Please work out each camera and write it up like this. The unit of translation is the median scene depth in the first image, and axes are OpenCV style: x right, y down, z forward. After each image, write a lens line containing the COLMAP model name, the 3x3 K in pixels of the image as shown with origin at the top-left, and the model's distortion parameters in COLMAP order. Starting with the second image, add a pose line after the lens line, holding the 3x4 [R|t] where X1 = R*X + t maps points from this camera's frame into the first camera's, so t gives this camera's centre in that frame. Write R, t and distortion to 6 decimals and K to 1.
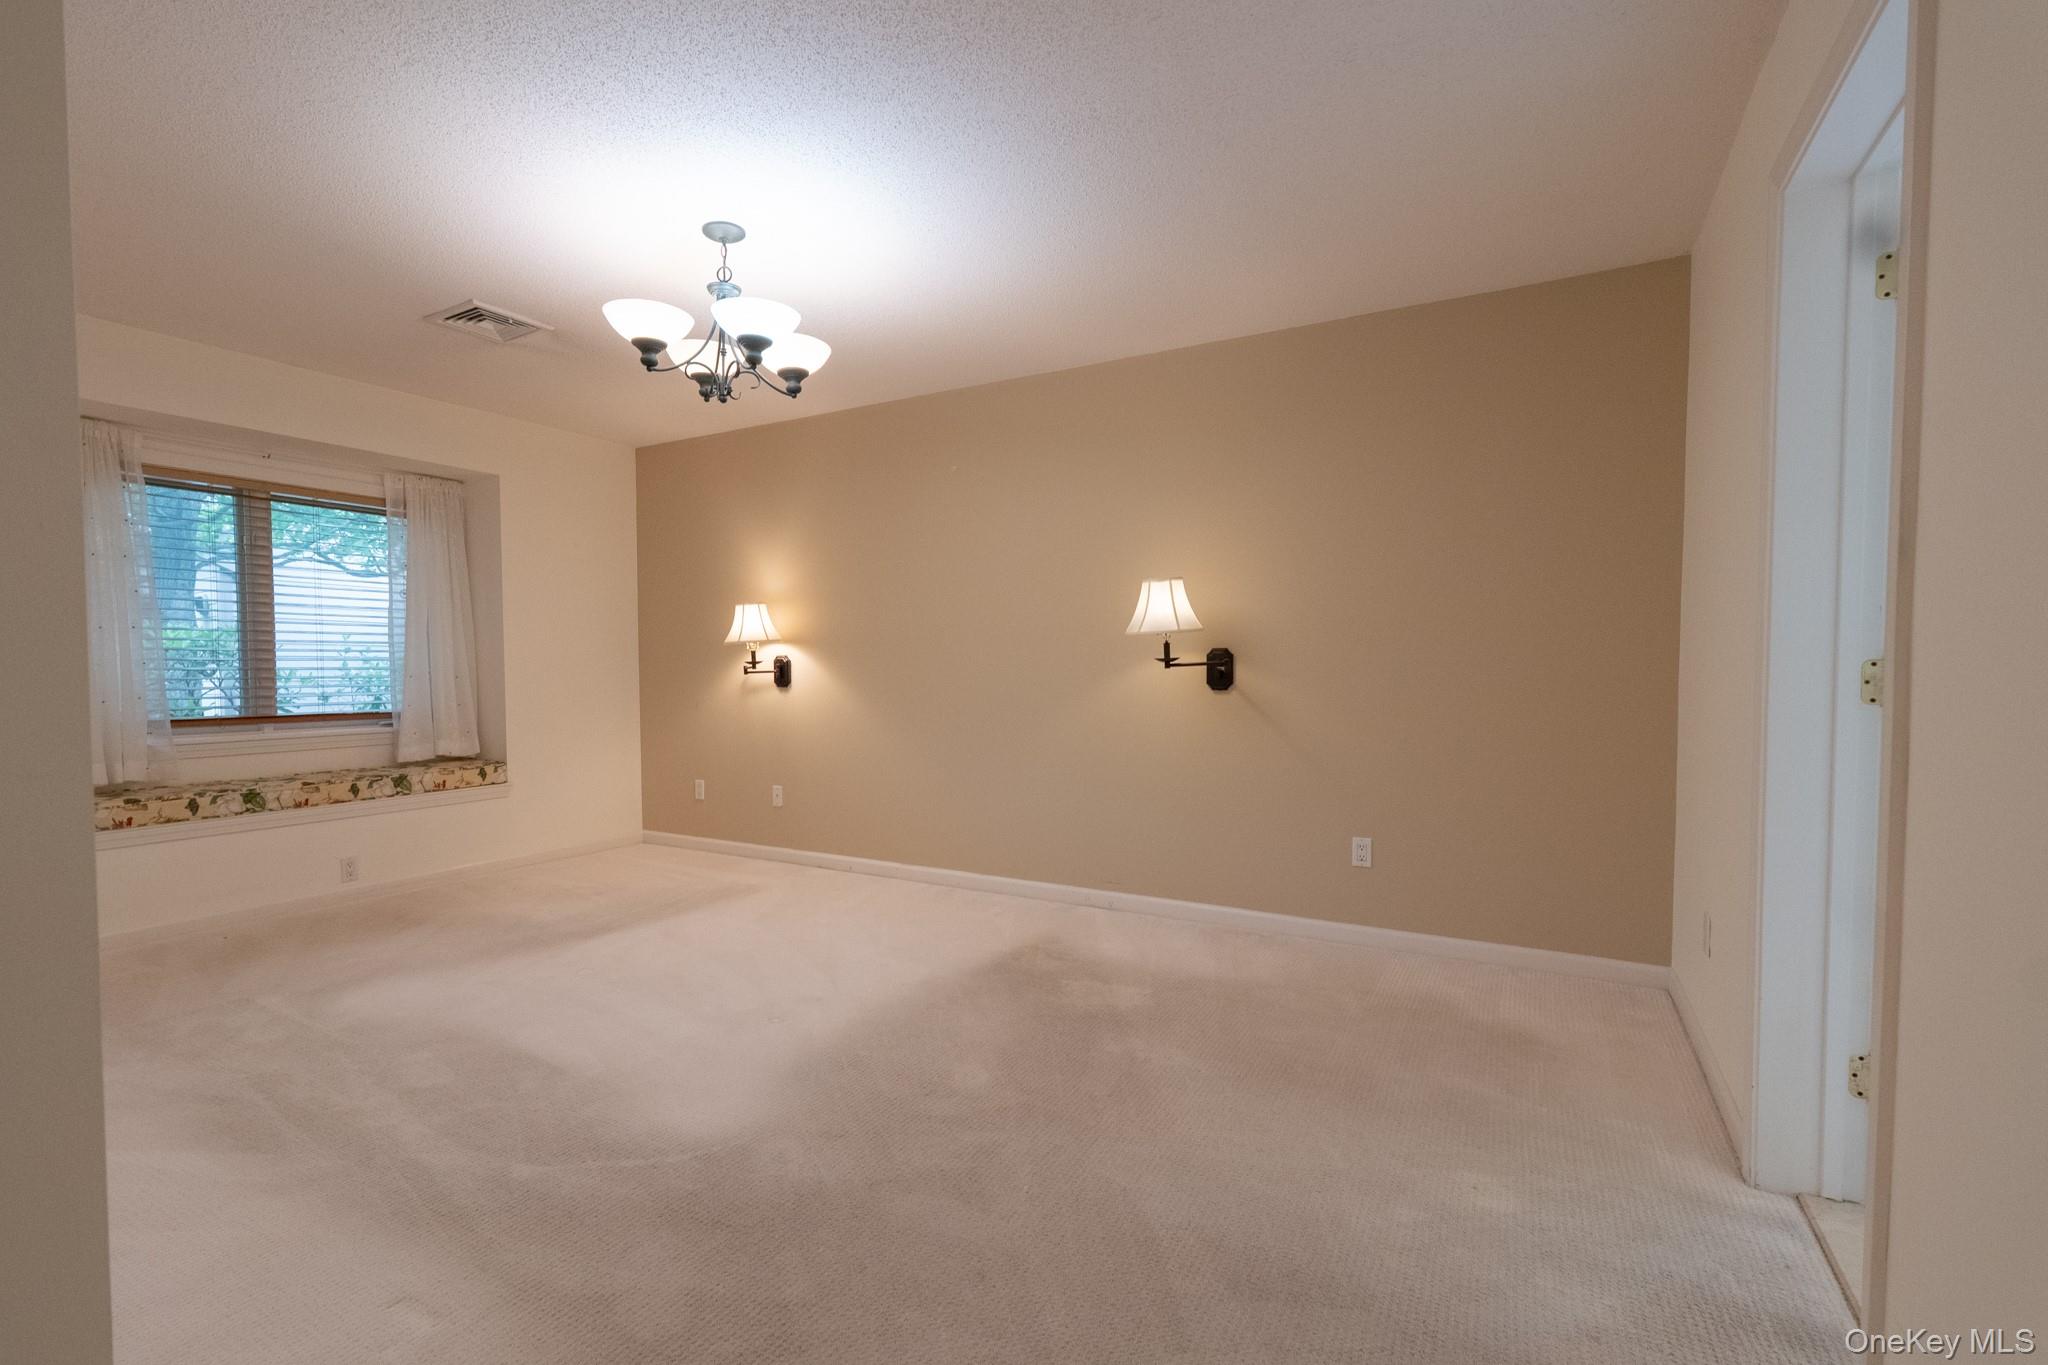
lens RADIAL K [[939.2, 0, 964.3], [0, 939.2, 704.0], [0, 0, 1]] dist [0.008602, -0.001640]
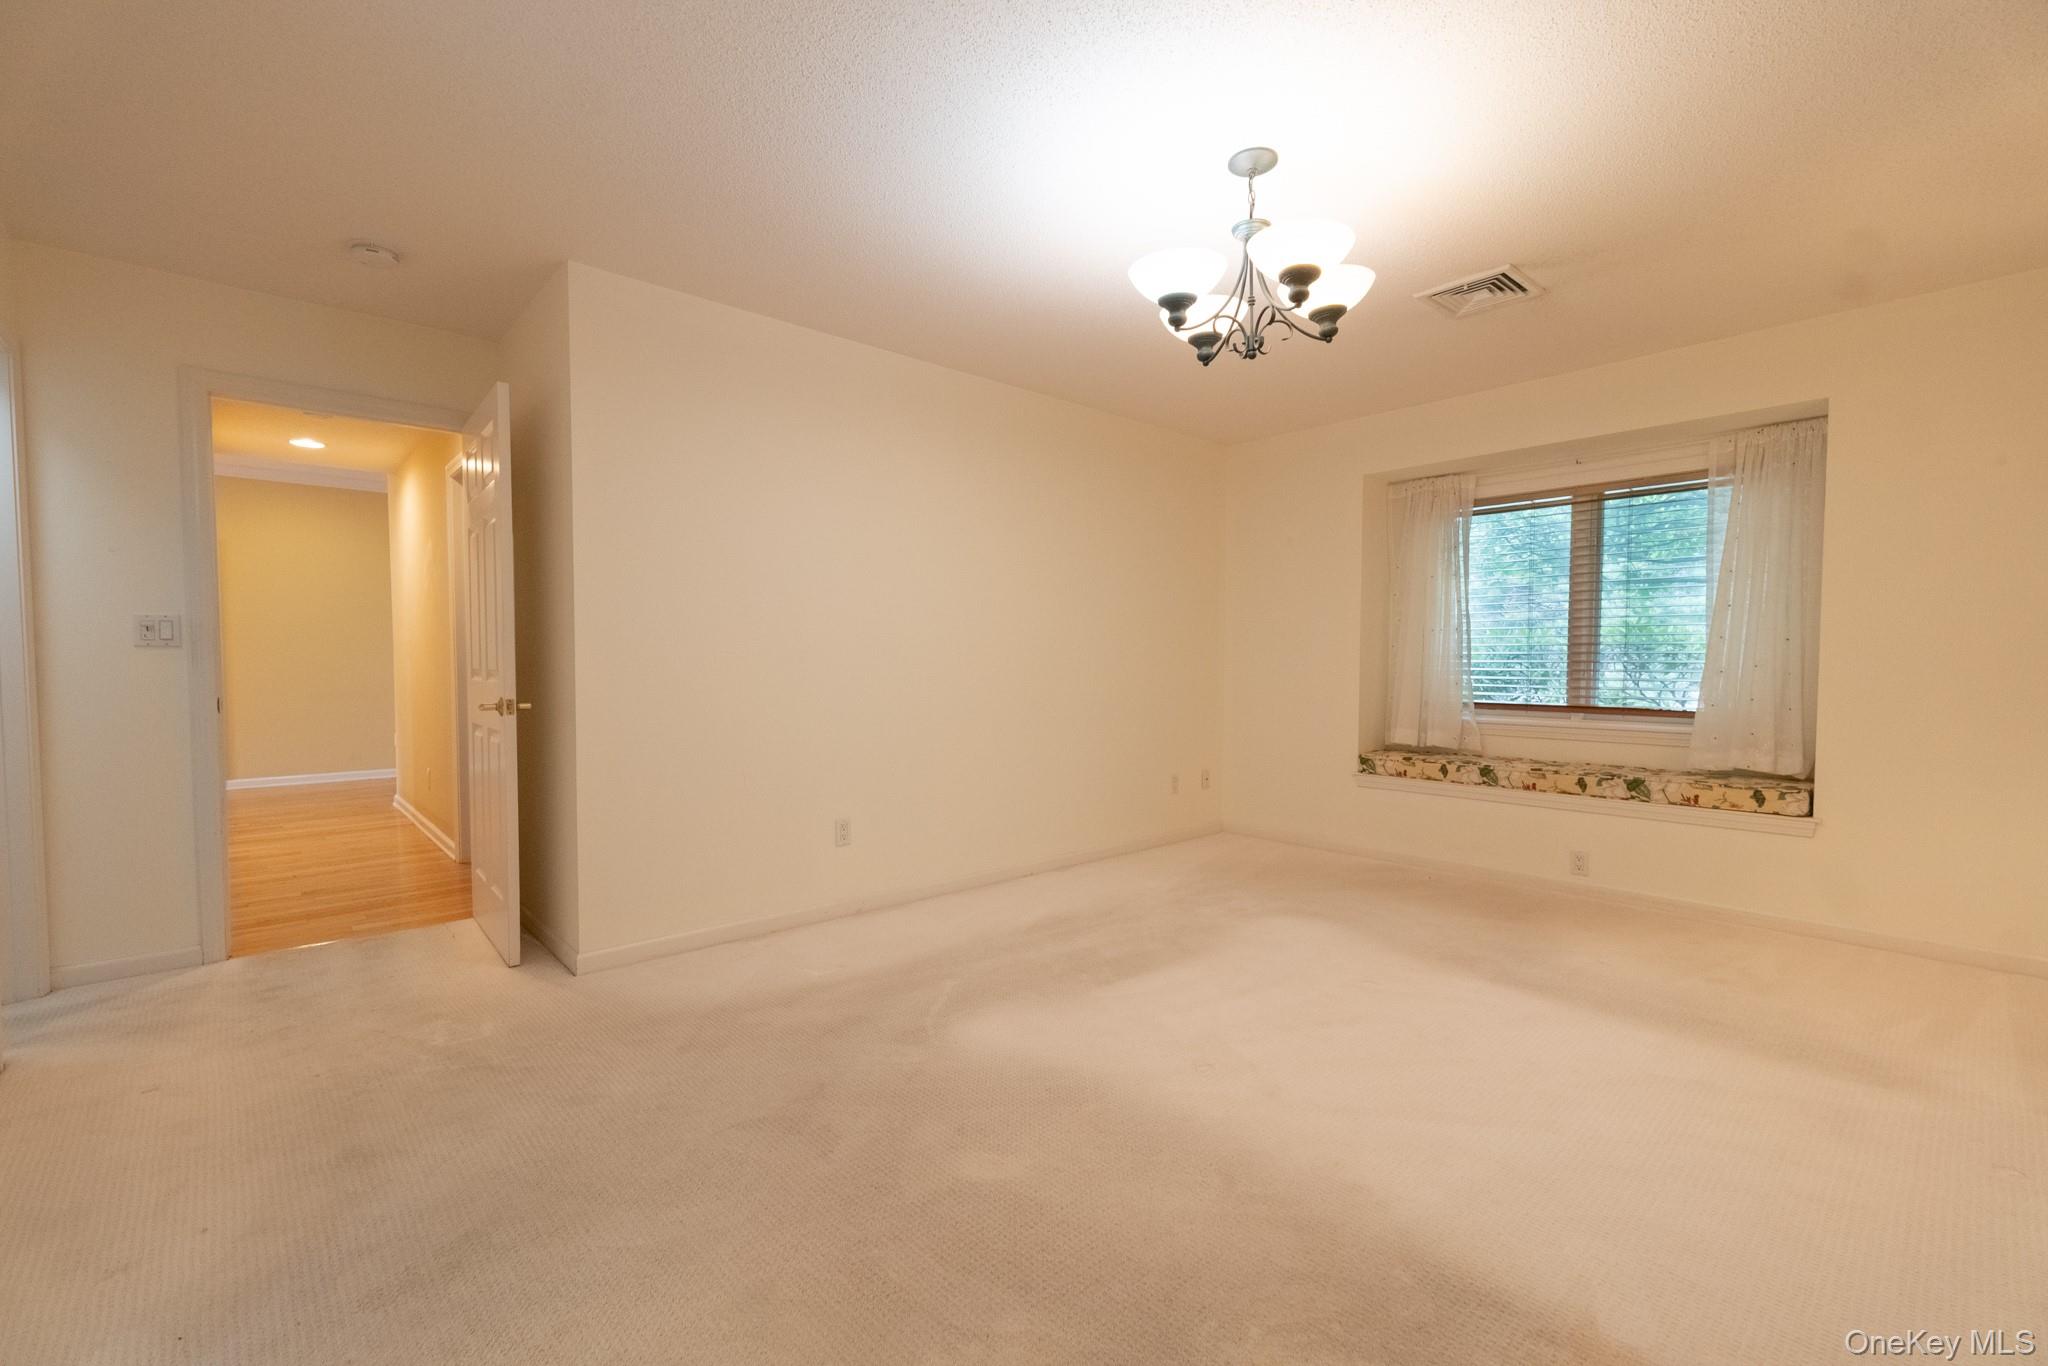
lens RADIAL K [[867.9, 0, 1015.9], [0, 867.9, 695.4], [0, 0, 1]] dist [0.008964, -0.000327]
pose [[-0.289435, 0.041990, -0.956276, 0.395100], [-0.040619, 0.997599, 0.056098, -0.029113], [0.956336, 0.055080, -0.287034, 0.687132]]
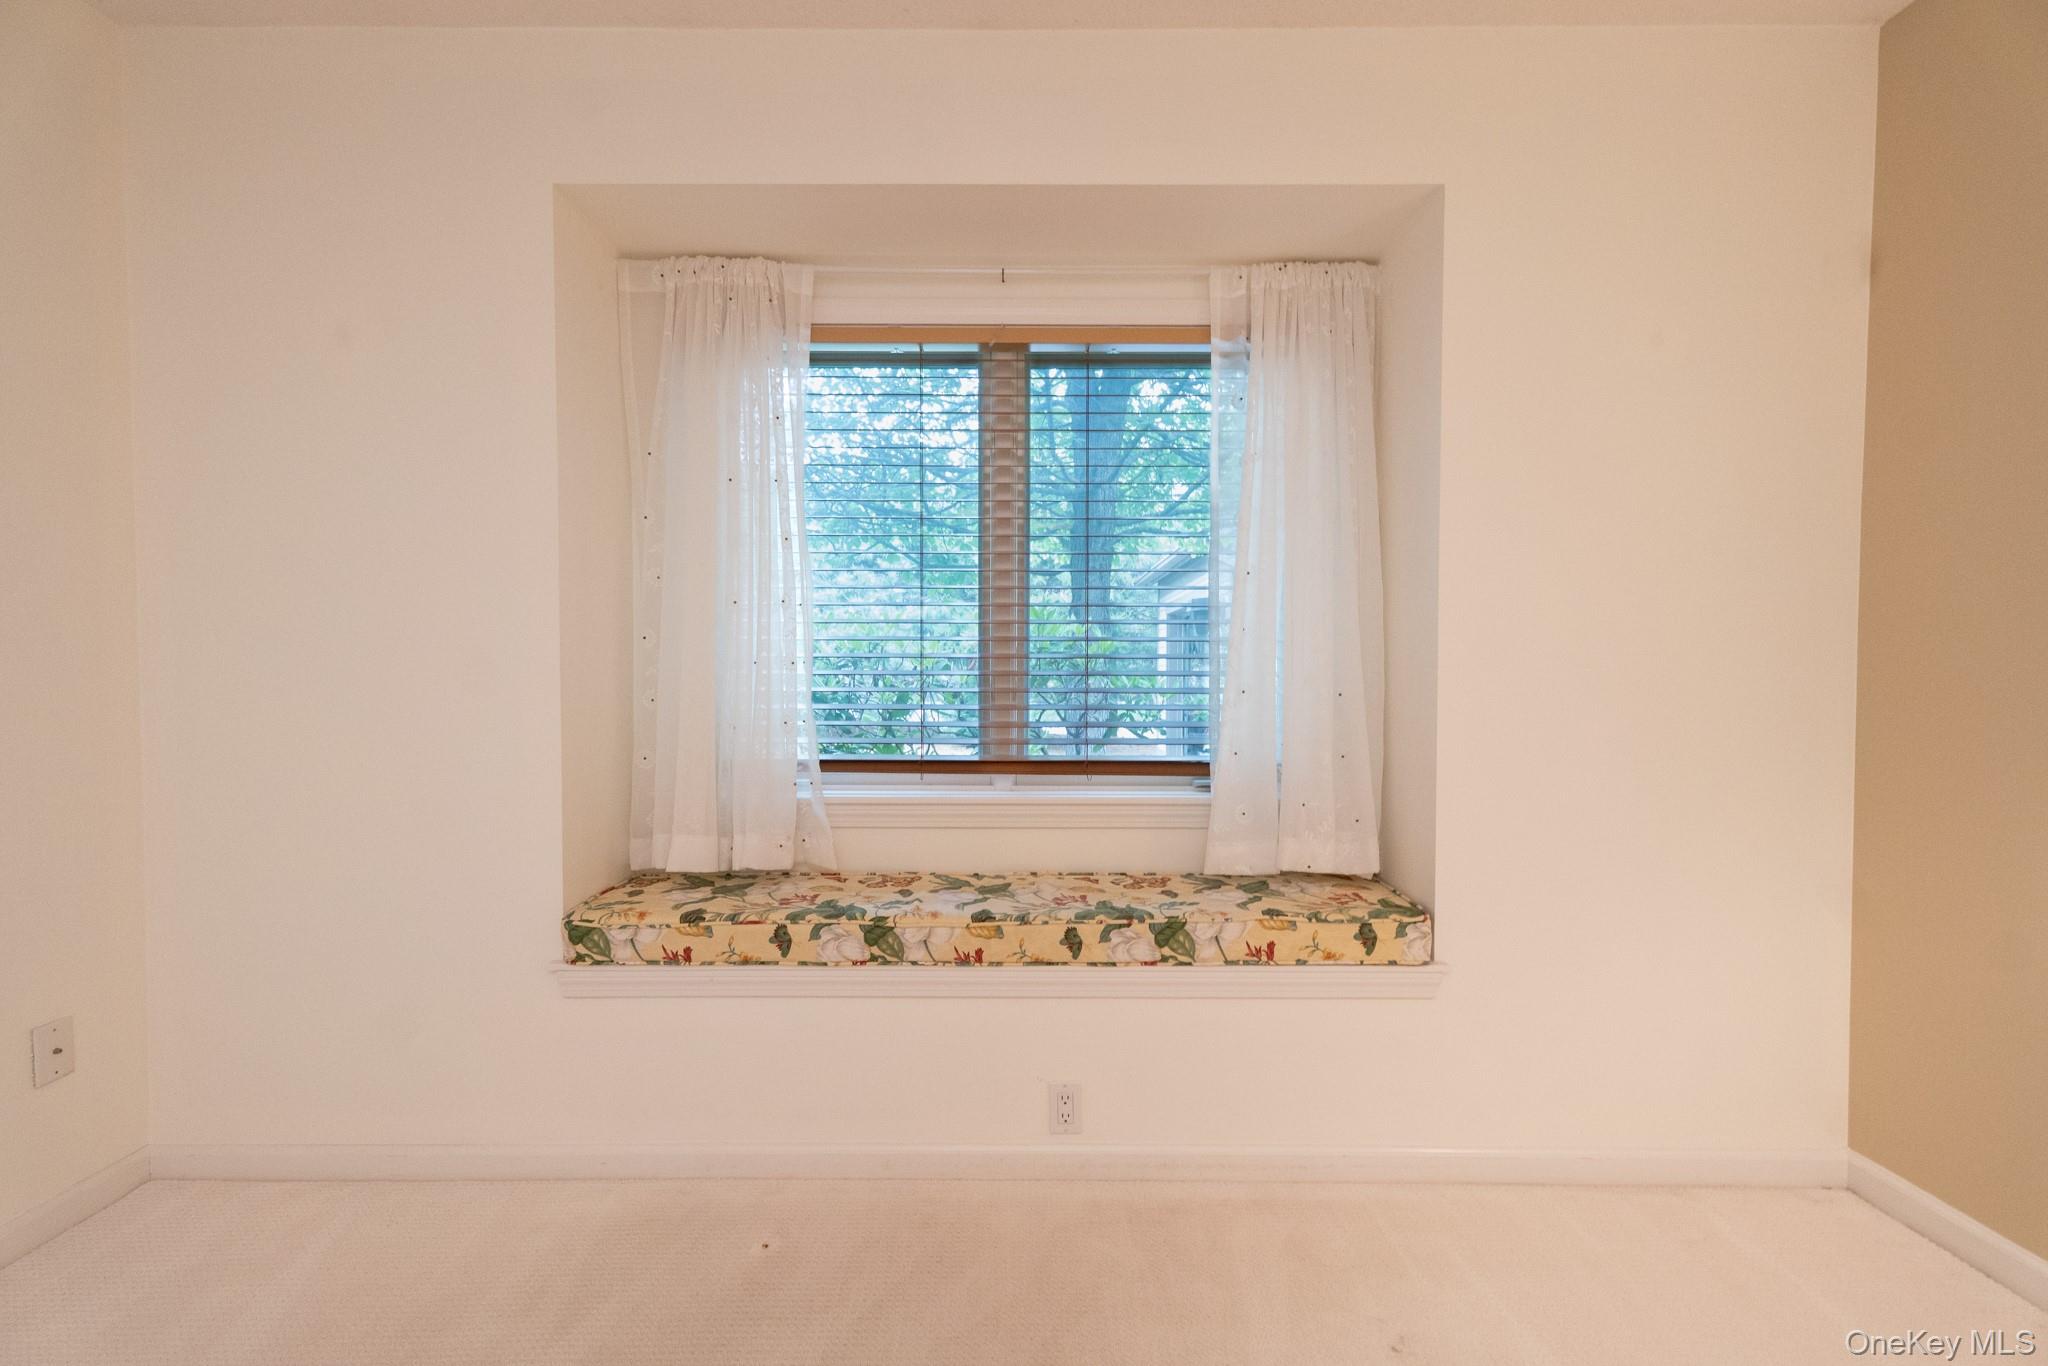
lens RADIAL K [[867.9, 0, 1018.3], [0, 867.9, 695.0], [0, 0, 1]] dist [0.008964, -0.000327]
pose [[0.522146, 0.025602, -0.852471, -0.306812], [-0.039255, 0.999211, 0.005965, -0.028699], [0.851952, 0.030349, 0.522740, 0.753796]]
